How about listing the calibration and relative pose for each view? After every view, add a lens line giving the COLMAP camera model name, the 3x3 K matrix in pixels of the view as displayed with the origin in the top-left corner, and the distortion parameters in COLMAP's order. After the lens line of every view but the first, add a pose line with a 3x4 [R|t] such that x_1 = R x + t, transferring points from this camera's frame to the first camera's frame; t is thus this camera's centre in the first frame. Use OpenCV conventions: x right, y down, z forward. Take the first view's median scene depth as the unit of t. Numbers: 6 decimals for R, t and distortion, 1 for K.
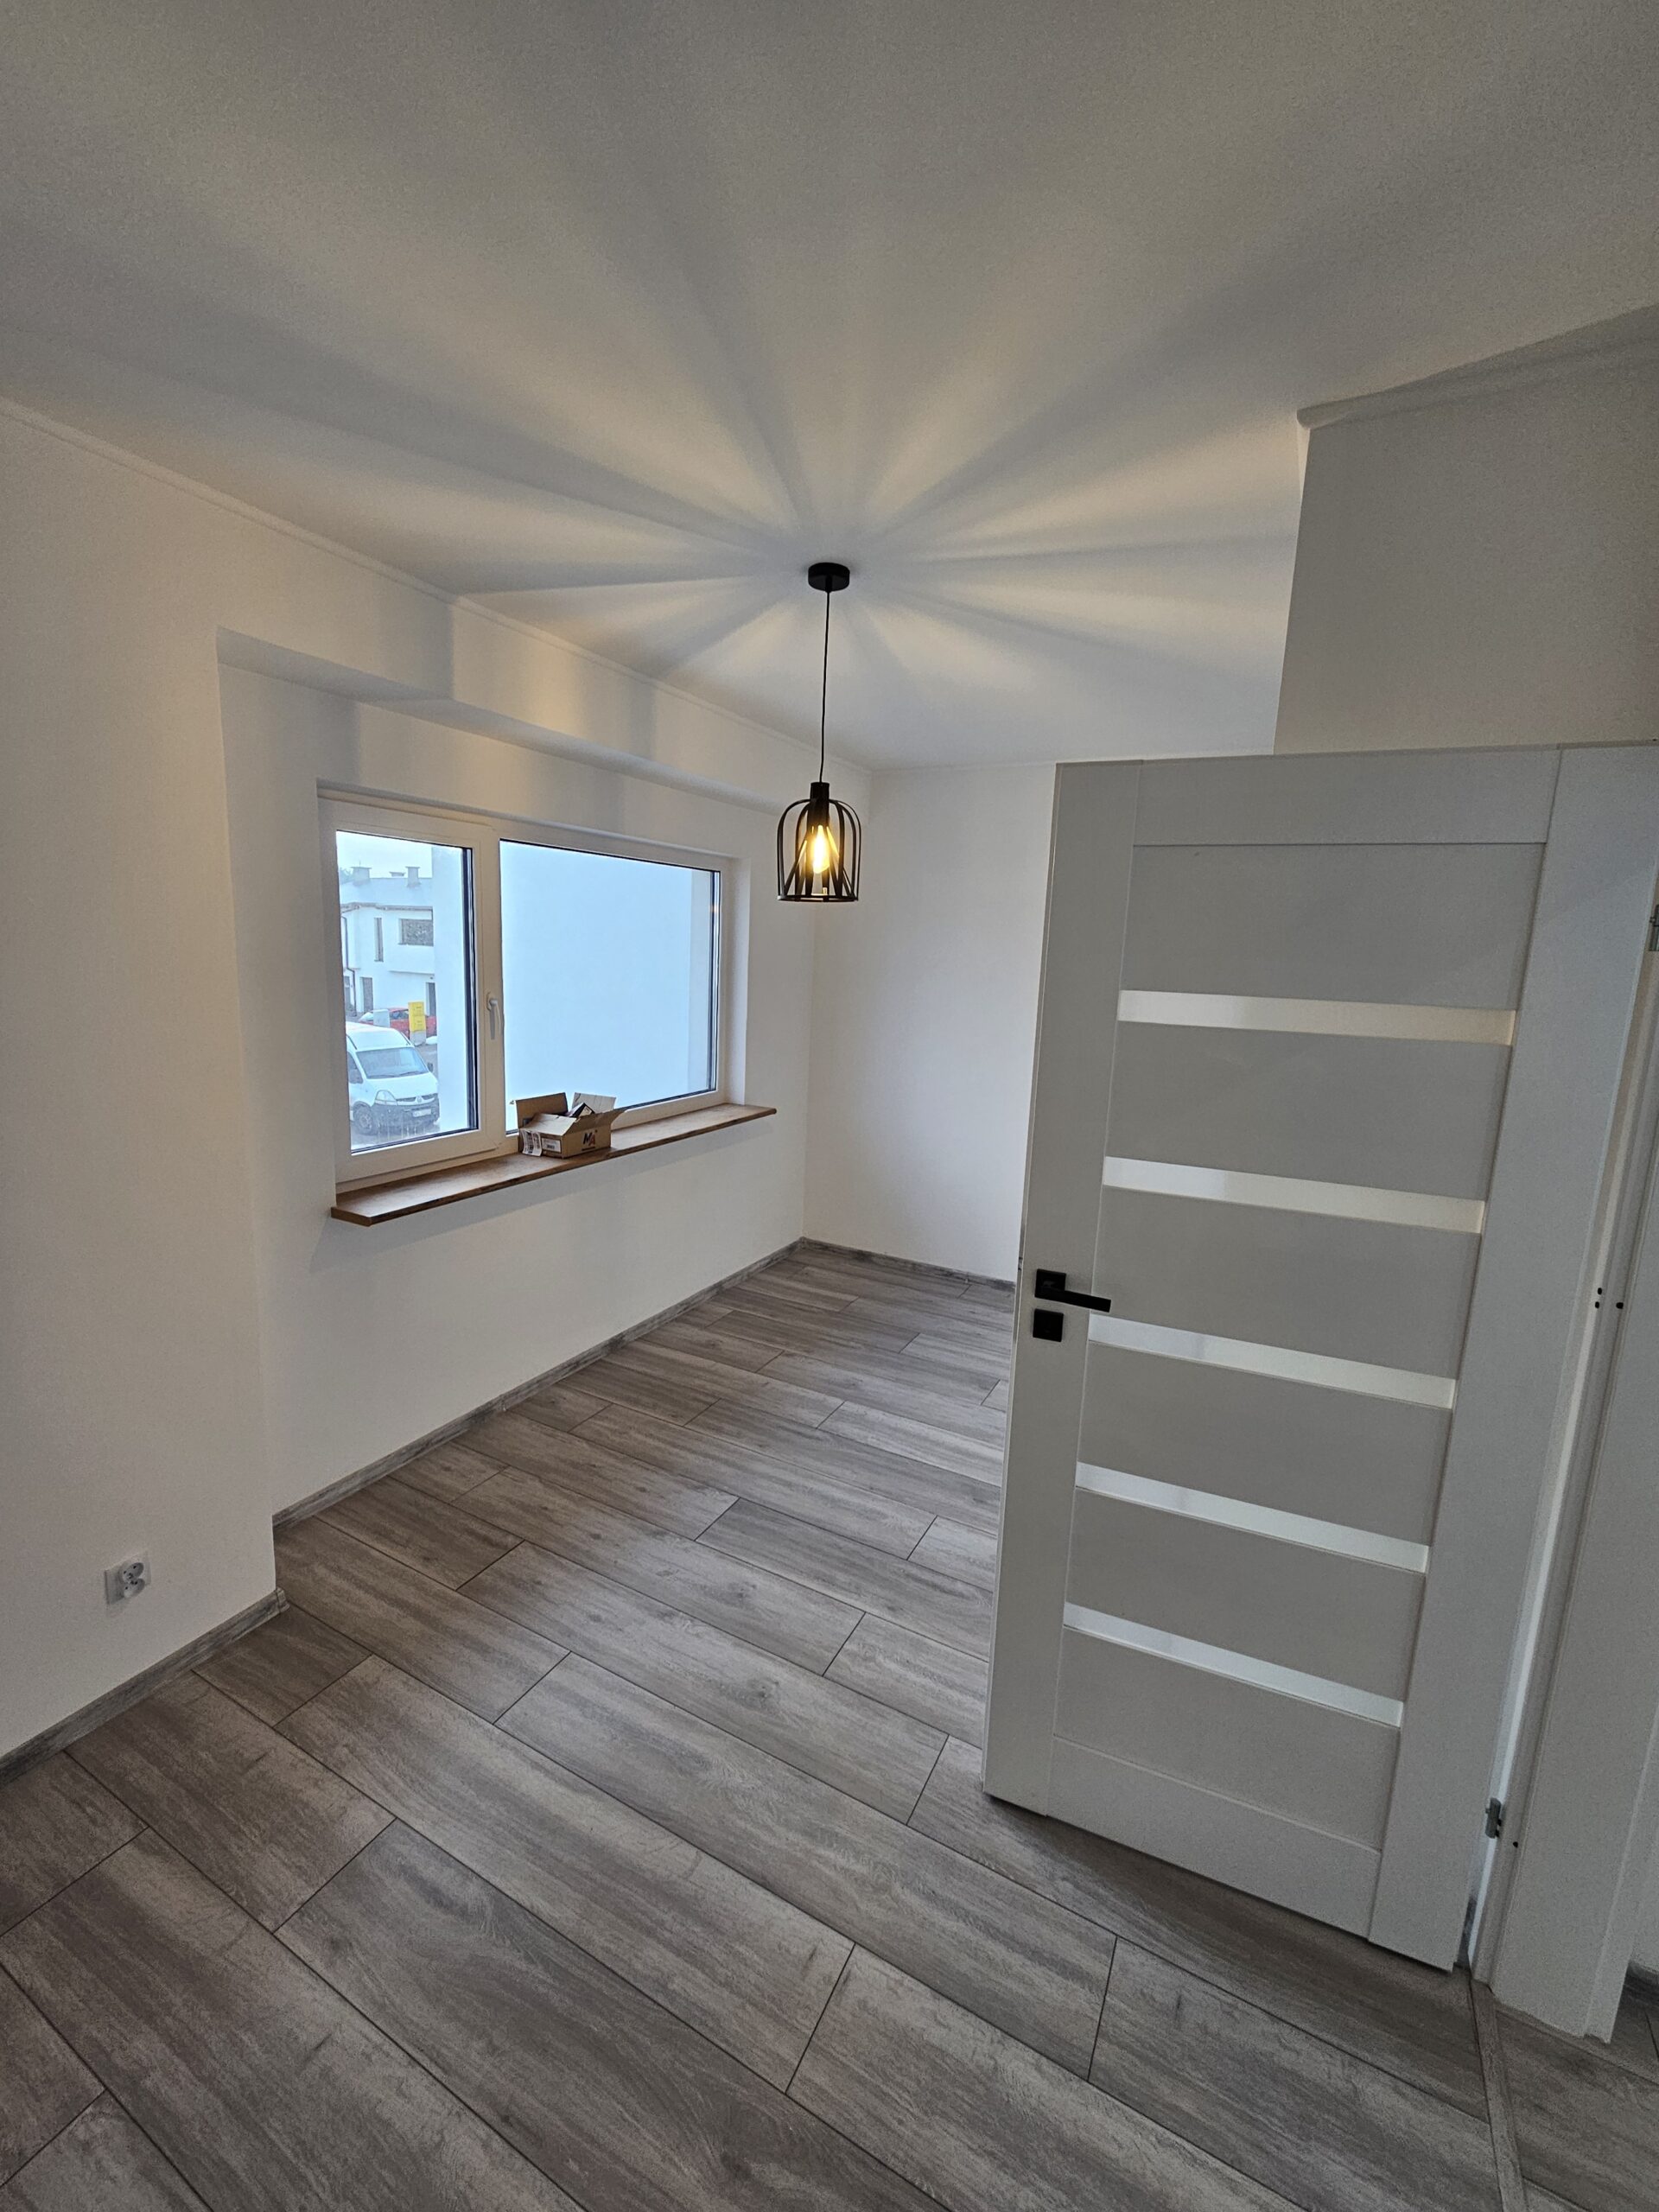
lens RADIAL K [[907.5, 0, 821.9], [0, 907.5, 1091.5], [0, 0, 1]] dist [-0.002975, 0.001823]
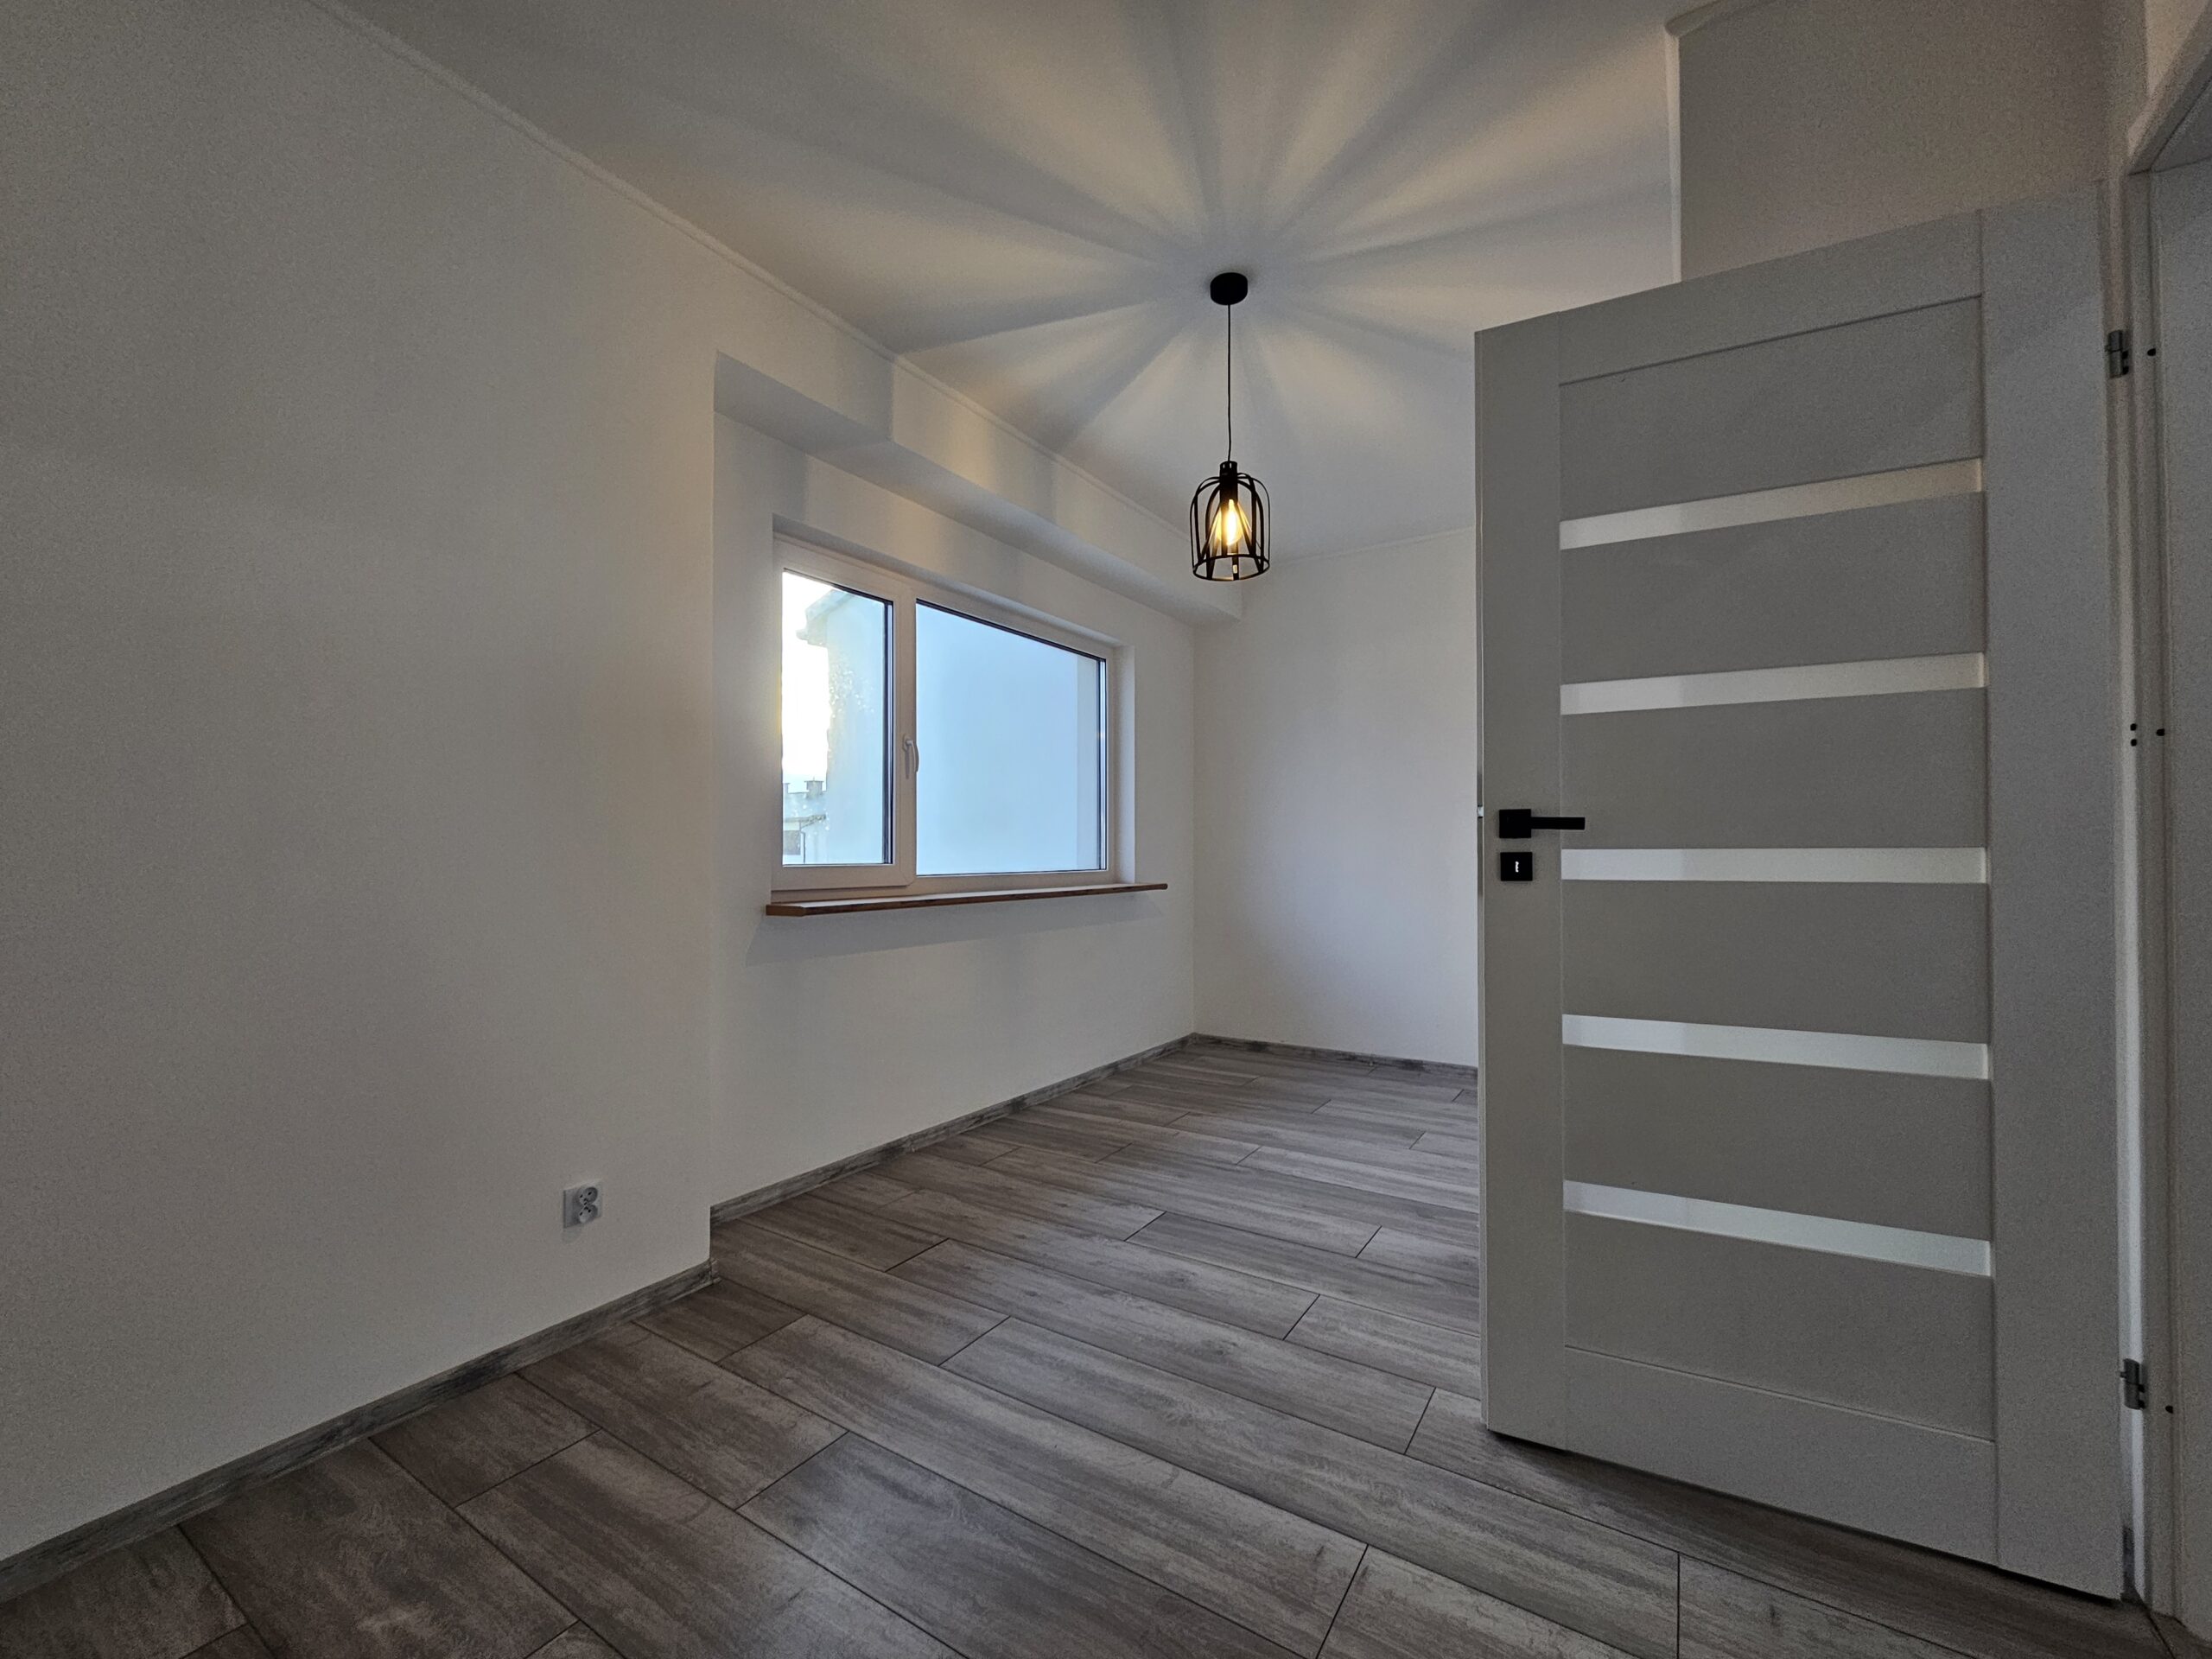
lens RADIAL K [[907.5, 0, 1089.4], [0, 907.5, 841.7], [0, 0, 1]] dist [-0.002975, 0.001823]
pose [[0.995428, -0.039756, -0.086843, -0.102819], [0.023972, 0.984142, -0.175758, 0.330940], [0.092454, 0.172872, 0.980595, -0.004946]]
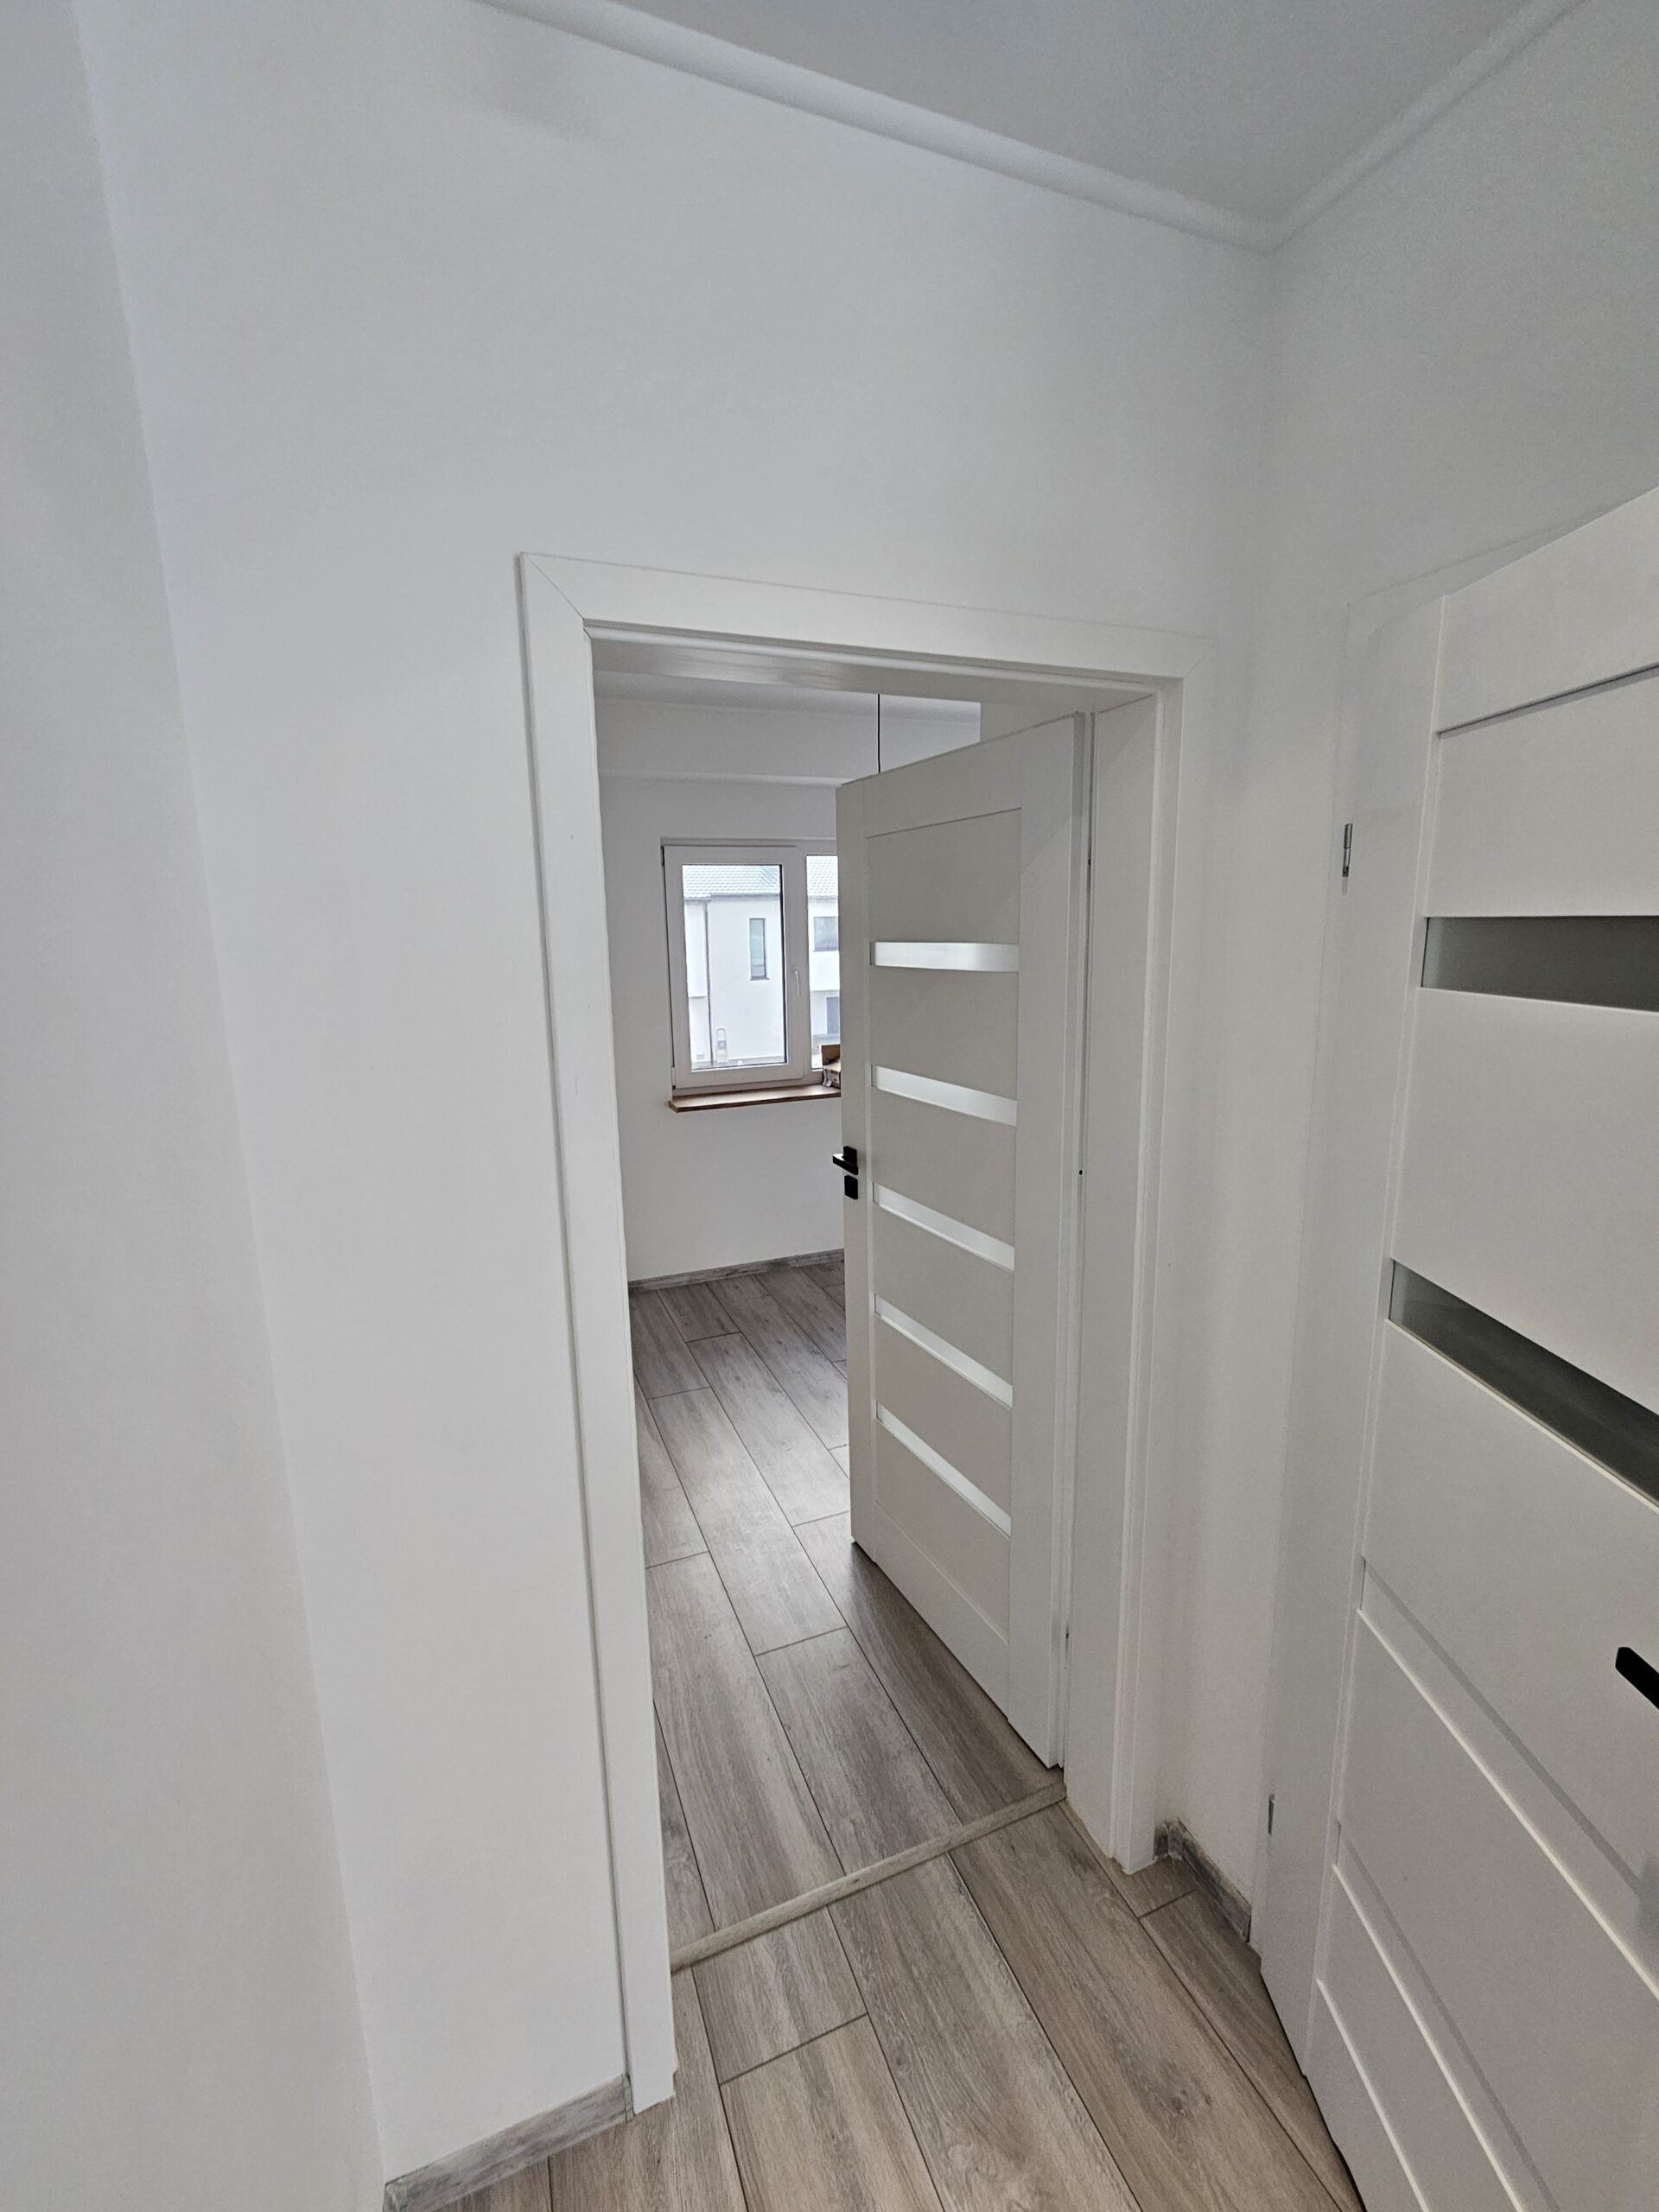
lens RADIAL K [[907.5, 0, 818.3], [0, 907.5, 1085.2], [0, 0, 1]] dist [-0.002975, 0.001823]
pose [[0.760598, 0.057298, -0.646690, 0.927840], [-0.053794, 0.998235, 0.025177, 0.060450], [0.646991, 0.015638, 0.762337, -0.077125]]
